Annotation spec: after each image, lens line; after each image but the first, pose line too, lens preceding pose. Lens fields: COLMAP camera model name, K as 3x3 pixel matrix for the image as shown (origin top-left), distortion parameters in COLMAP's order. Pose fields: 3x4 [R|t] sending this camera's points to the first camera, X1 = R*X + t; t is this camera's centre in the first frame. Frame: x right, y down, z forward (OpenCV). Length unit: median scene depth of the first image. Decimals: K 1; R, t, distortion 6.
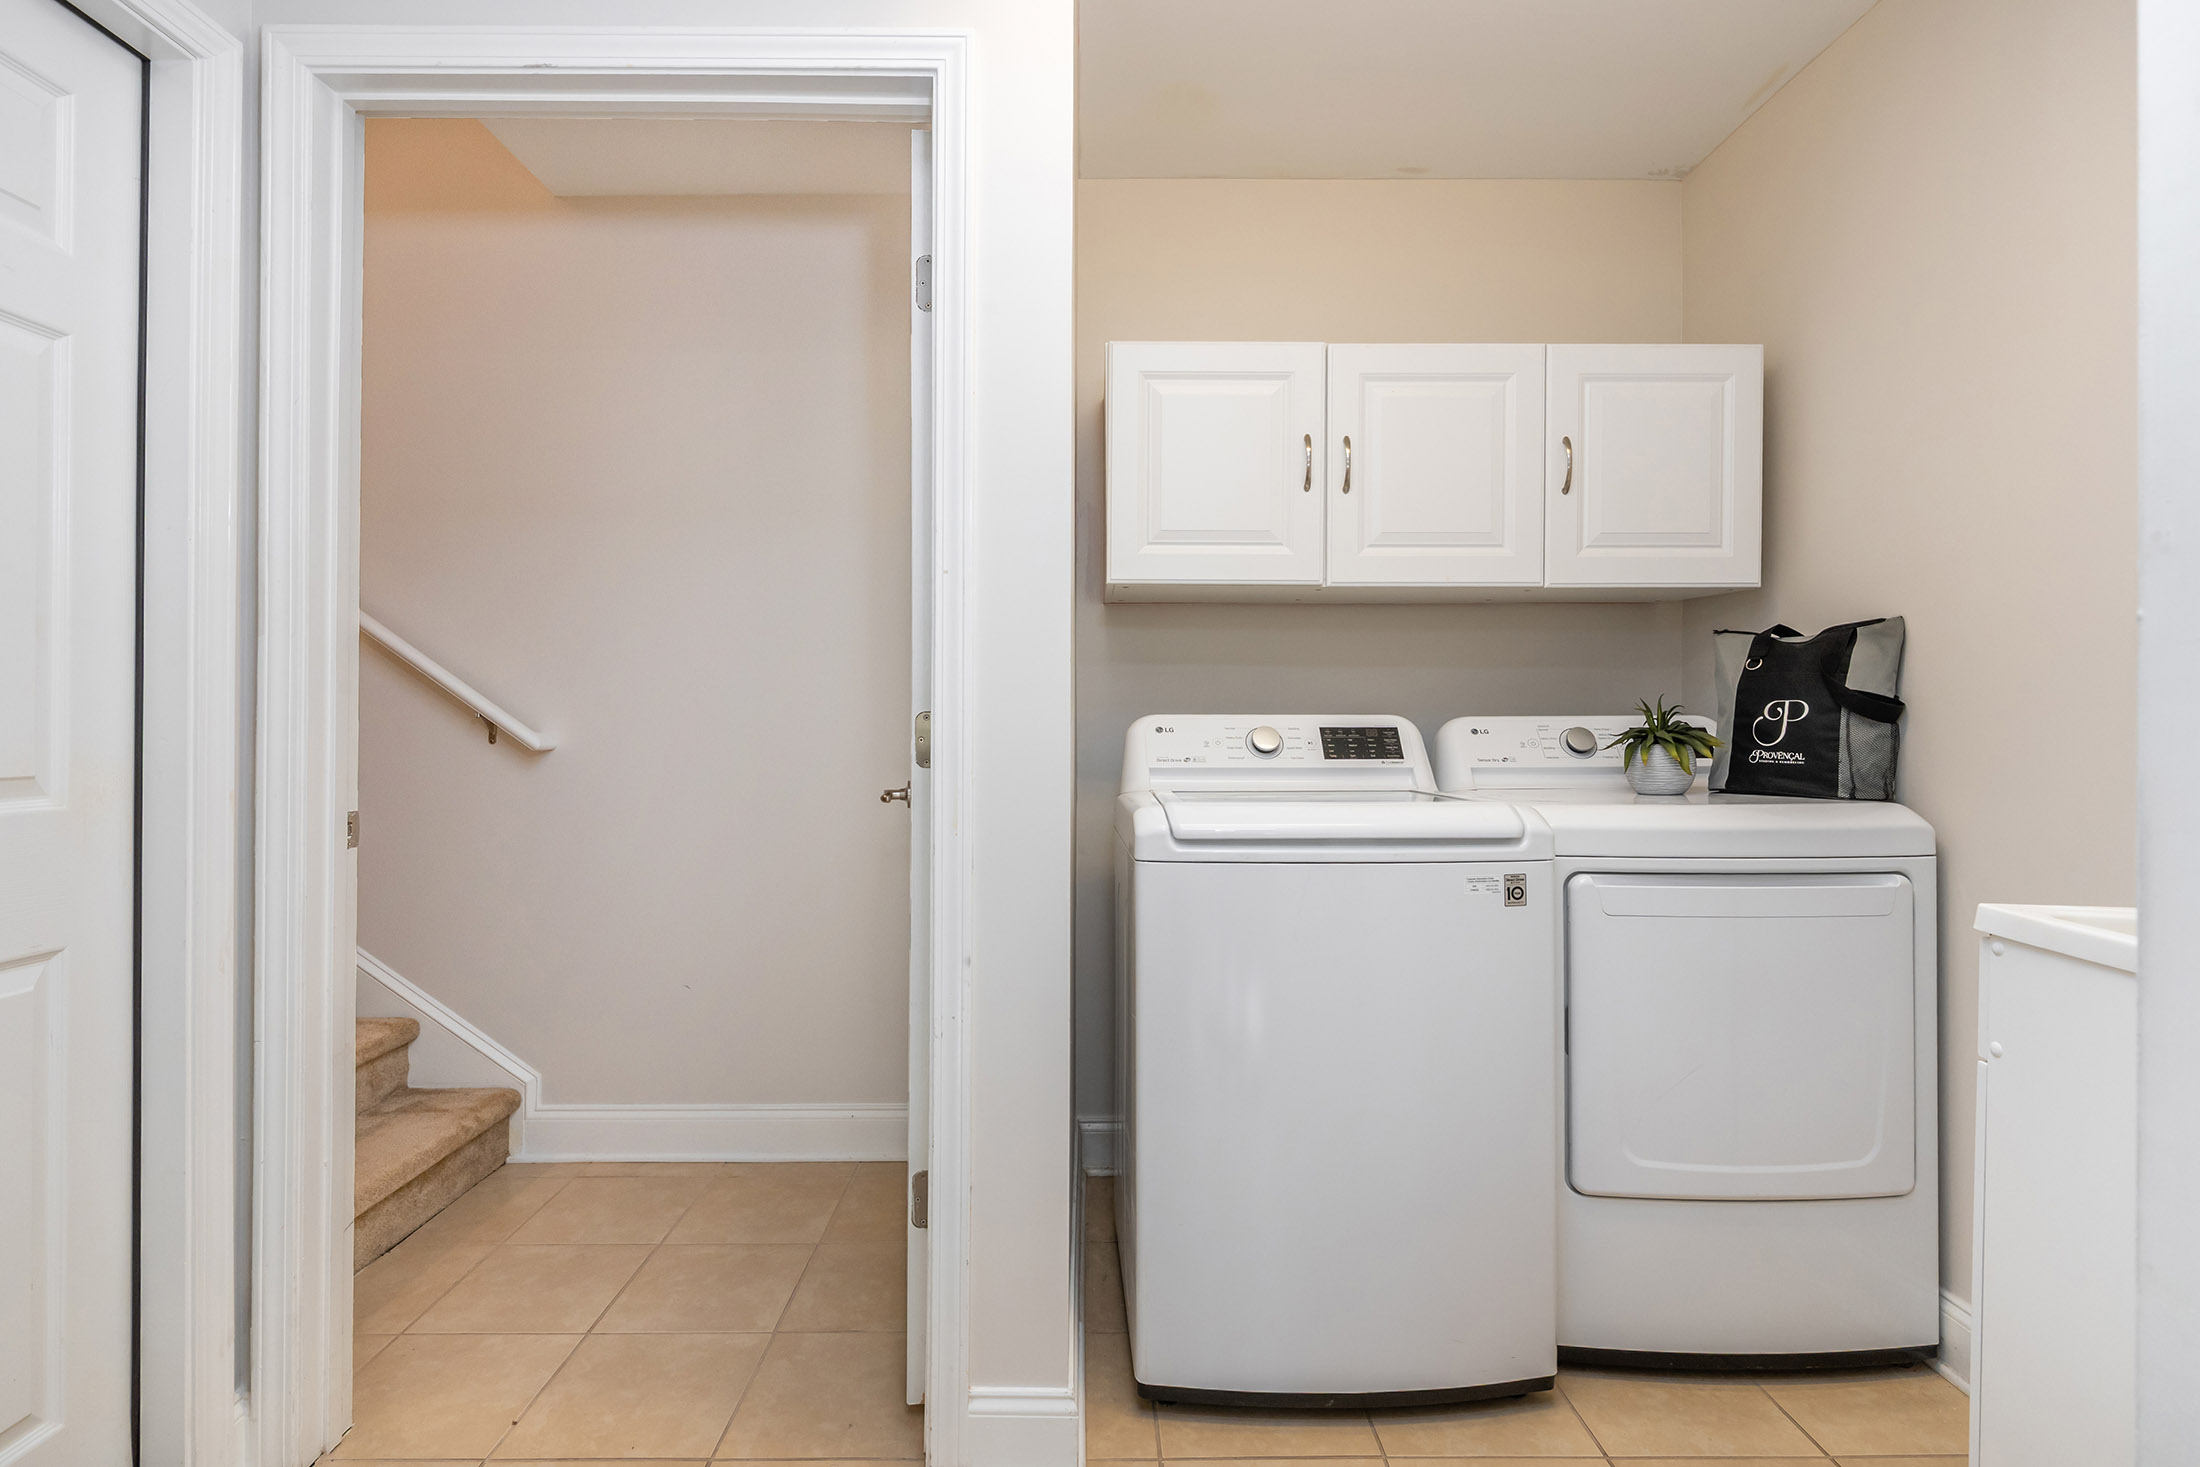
lens RADIAL K [[1075.9, 0, 1100.0], [0, 1075.9, 733.5], [0, 0, 1]] dist [0.010010, -0.000519]
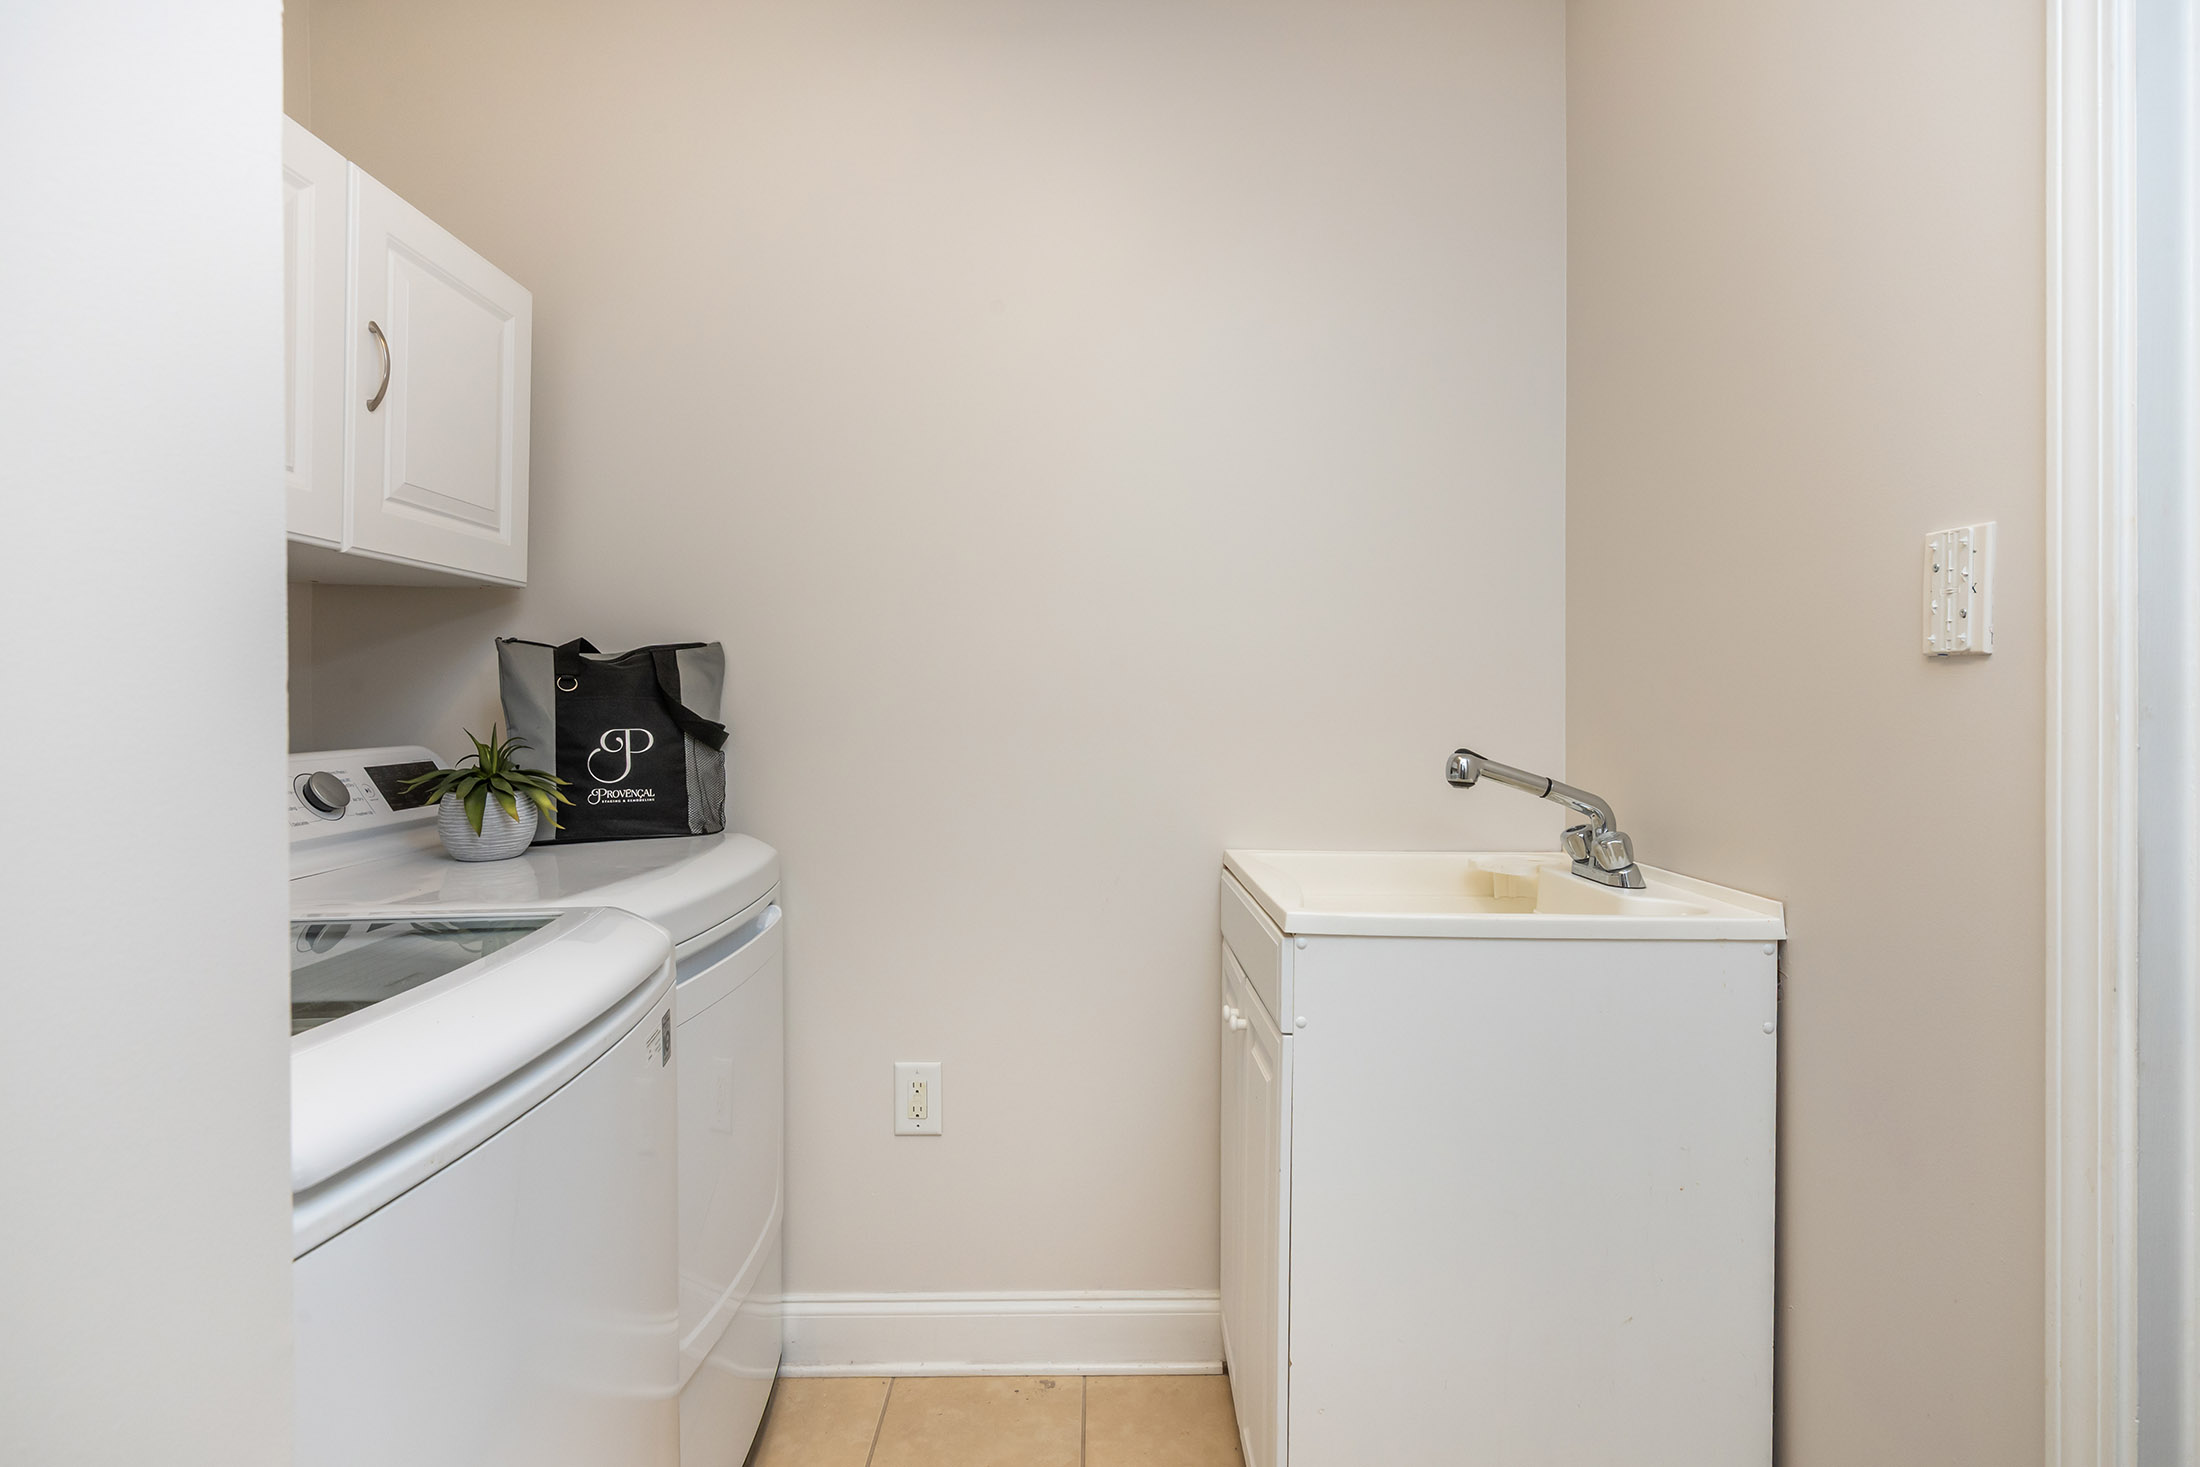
lens RADIAL K [[1075.9, 0, 1100.0], [0, 1075.9, 733.5], [0, 0, 1]] dist [0.010010, -0.000519]
pose [[0.038287, -0.025525, 0.998941, -0.211411], [0.022639, 0.999439, 0.024670, -0.039806], [-0.999010, 0.021671, 0.038844, 0.588330]]
